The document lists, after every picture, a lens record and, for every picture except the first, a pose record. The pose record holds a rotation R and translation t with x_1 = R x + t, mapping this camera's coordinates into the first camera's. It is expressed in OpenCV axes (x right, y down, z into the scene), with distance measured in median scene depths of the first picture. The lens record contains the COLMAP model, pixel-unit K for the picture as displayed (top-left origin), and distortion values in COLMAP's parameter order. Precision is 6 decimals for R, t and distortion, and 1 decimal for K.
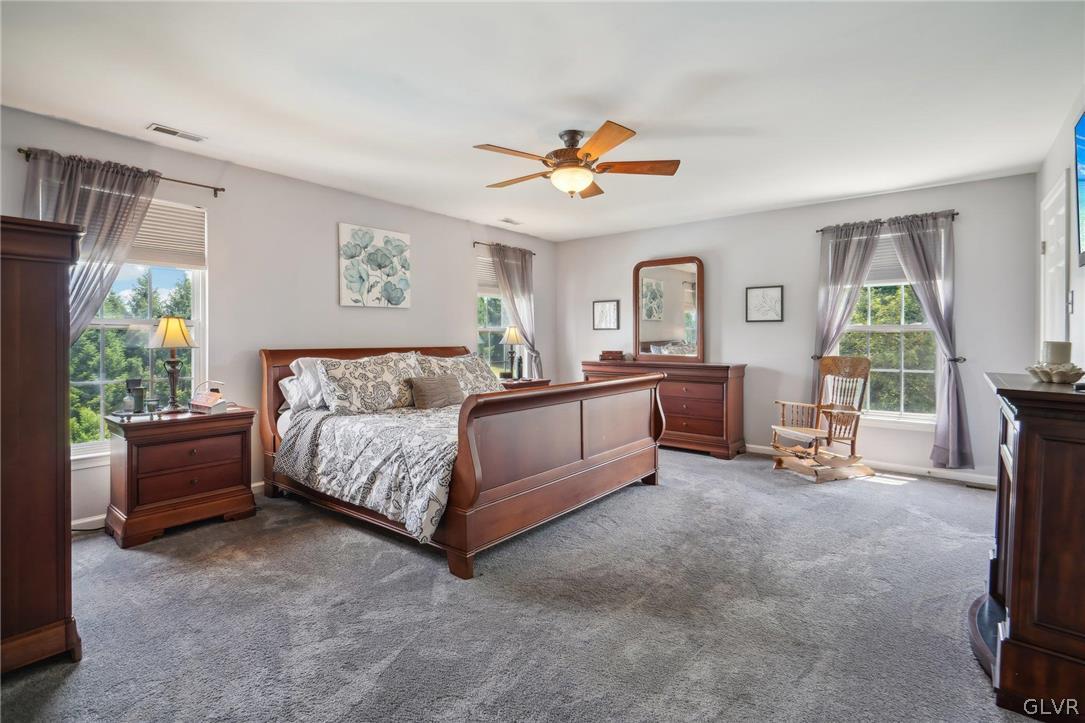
lens RADIAL K [[500.9, 0, 549.3], [0, 500.9, 340.7], [0, 0, 1]] dist [-0.005436, -0.000183]
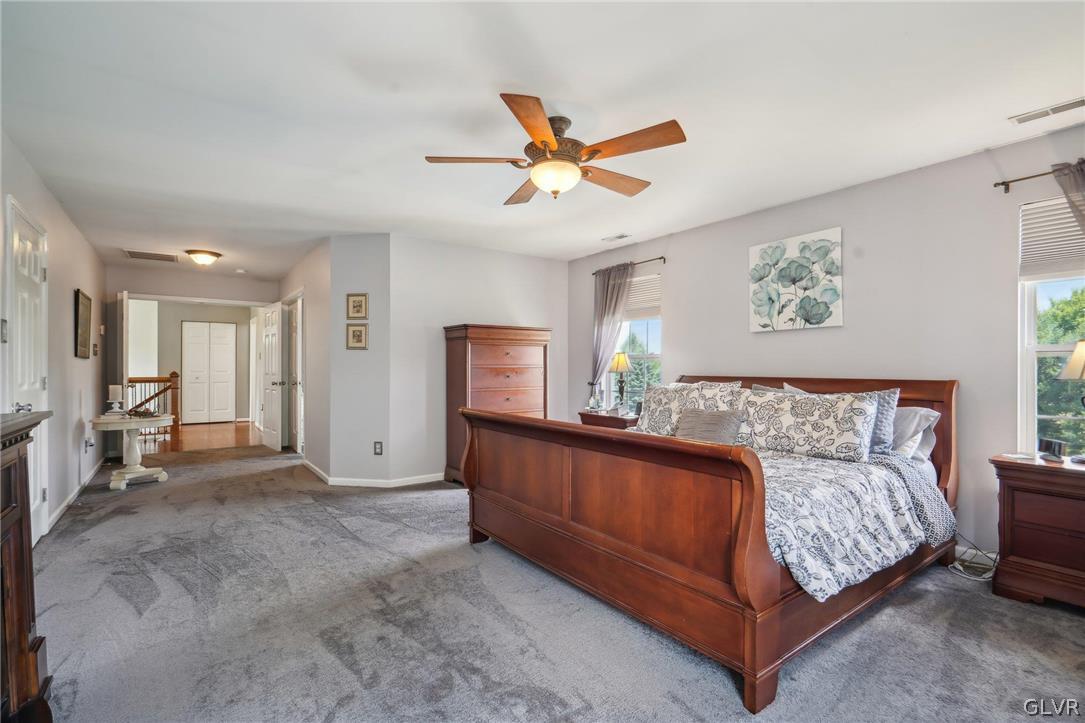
lens RADIAL K [[500.9, 0, 548.3], [0, 500.9, 363.8], [0, 0, 1]] dist [-0.005436, -0.000183]
pose [[-0.255440, -0.007394, -0.966797, 0.601487], [-0.006554, 0.999961, -0.005916, -0.001304], [0.966803, 0.004825, -0.255479, 0.846631]]
